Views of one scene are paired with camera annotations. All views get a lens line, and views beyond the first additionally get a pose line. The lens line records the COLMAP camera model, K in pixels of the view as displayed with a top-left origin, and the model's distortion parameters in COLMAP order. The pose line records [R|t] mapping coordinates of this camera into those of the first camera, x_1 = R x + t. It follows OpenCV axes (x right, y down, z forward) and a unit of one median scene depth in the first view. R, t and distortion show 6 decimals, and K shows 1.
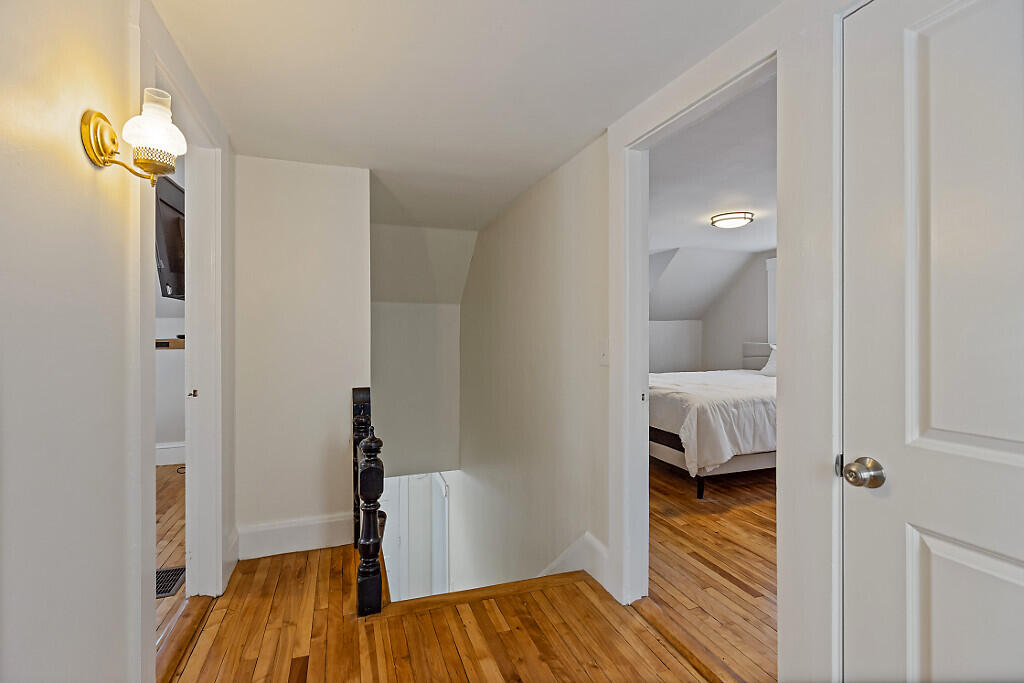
lens RADIAL K [[461.5, 0, 505.6], [0, 461.5, 335.9], [0, 0, 1]] dist [0.000244, -0.000374]
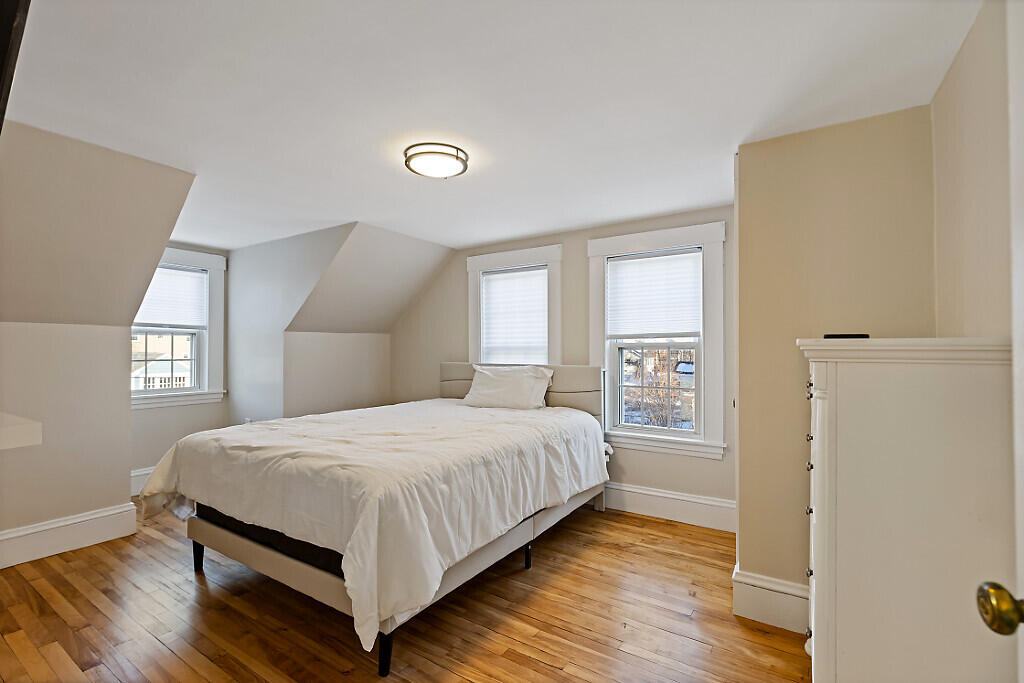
lens RADIAL K [[461.5, 0, 505.6], [0, 461.5, 335.9], [0, 0, 1]] dist [0.000244, -0.000374]
pose [[0.798305, 0.017860, 0.601988, 0.214867], [0.007414, 0.999193, -0.039477, 0.001991], [-0.602207, 0.035978, 0.797529, 0.499952]]
